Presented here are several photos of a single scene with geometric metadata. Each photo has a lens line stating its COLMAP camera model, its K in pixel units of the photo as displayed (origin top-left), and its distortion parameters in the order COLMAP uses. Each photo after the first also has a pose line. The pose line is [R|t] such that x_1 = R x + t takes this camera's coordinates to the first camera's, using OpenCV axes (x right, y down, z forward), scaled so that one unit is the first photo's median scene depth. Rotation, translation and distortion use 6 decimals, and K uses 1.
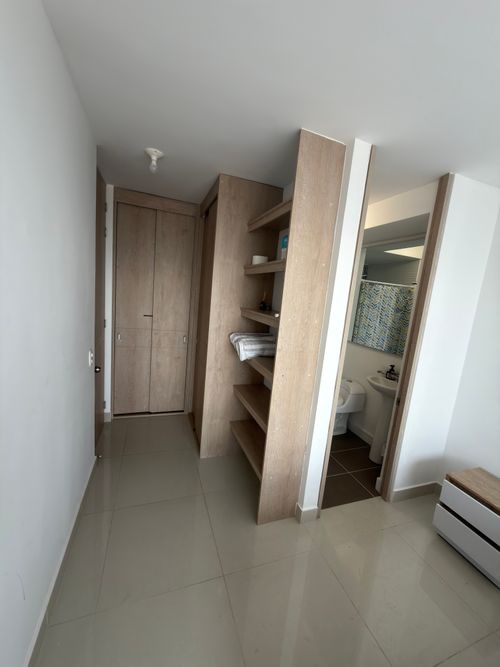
lens RADIAL K [[265.2, 0, 250.0], [0, 265.2, 333.5], [0, 0, 1]] dist [0.000559, 0.000038]
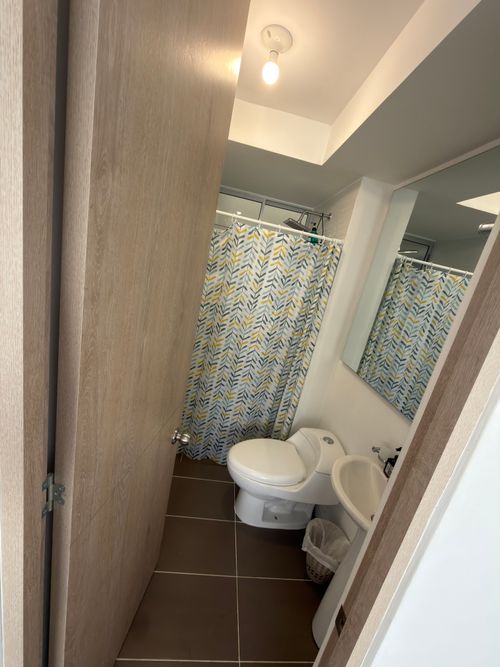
lens RADIAL K [[265.2, 0, 250.0], [0, 265.2, 333.5], [0, 0, 1]] dist [0.000559, 0.000038]
pose [[0.959839, 0.166853, -0.225542, 0.460090], [-0.155279, 0.985510, 0.068250, -0.066504], [0.233662, -0.030487, 0.971840, 0.680251]]
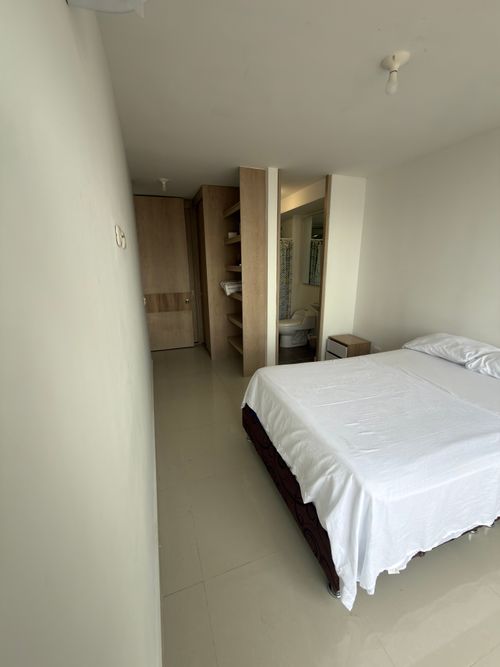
lens RADIAL K [[265.2, 0, 250.0], [0, 265.2, 333.5], [0, 0, 1]] dist [0.000559, 0.000038]
pose [[0.994360, -0.103339, -0.023863, 0.126895], [0.105342, 0.988434, 0.109094, 0.168900], [0.012313, -0.110993, 0.993745, -0.739628]]
